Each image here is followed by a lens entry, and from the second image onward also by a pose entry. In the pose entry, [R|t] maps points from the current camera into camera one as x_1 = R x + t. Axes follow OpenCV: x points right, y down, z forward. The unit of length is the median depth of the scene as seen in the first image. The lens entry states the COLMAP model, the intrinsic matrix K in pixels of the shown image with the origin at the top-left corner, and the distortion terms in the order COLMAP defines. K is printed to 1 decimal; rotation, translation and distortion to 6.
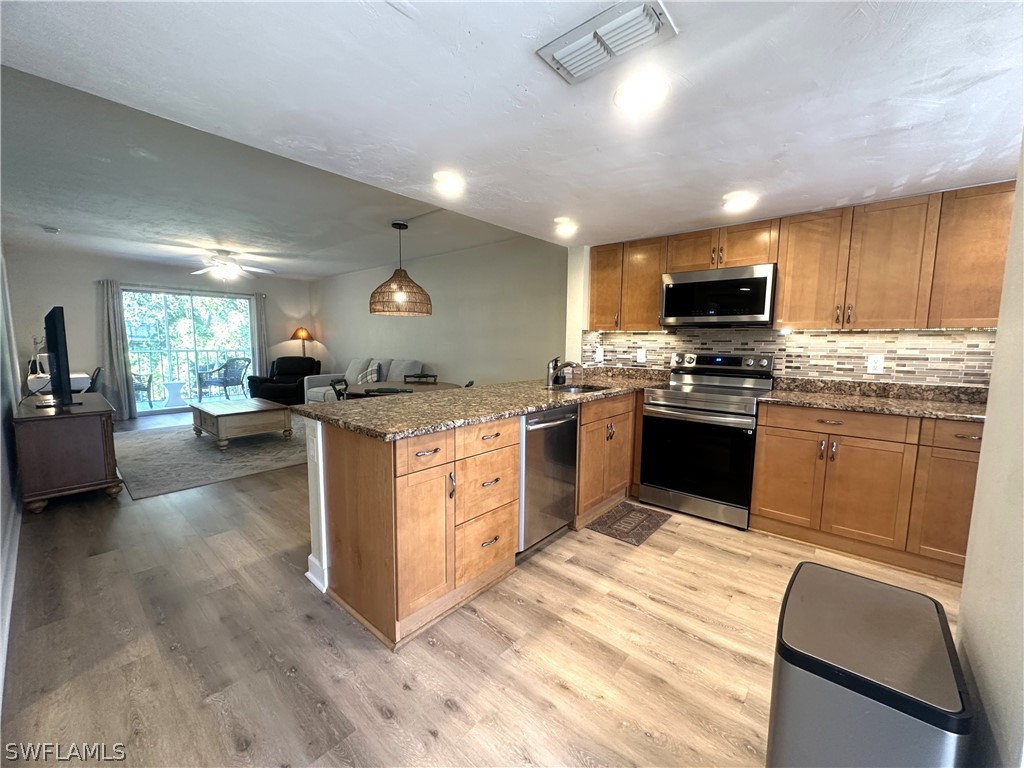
lens RADIAL K [[410.0, 0, 509.8], [0, 410.0, 385.3], [0, 0, 1]] dist [-0.003420, 0.000723]
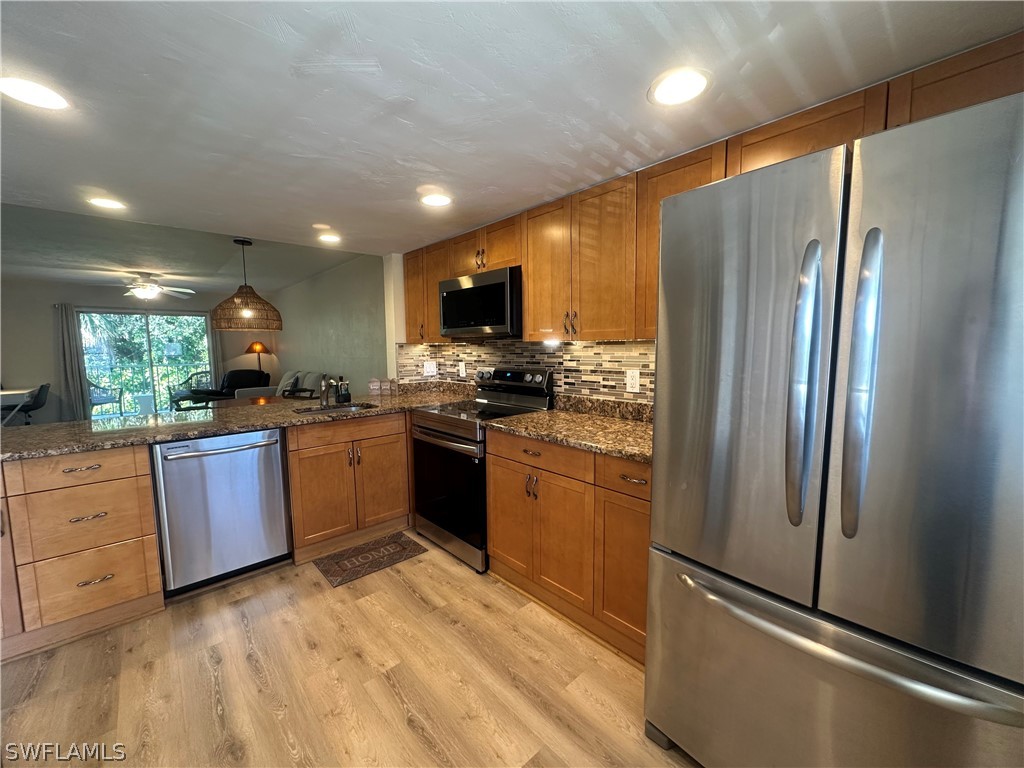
lens RADIAL K [[410.0, 0, 511.6], [0, 410.0, 385.3], [0, 0, 1]] dist [-0.003420, 0.000723]
pose [[0.992034, -0.009665, -0.125597, 0.717638], [0.008198, 0.999892, -0.012189, -0.032525], [0.125701, 0.011063, 0.992006, 0.133779]]
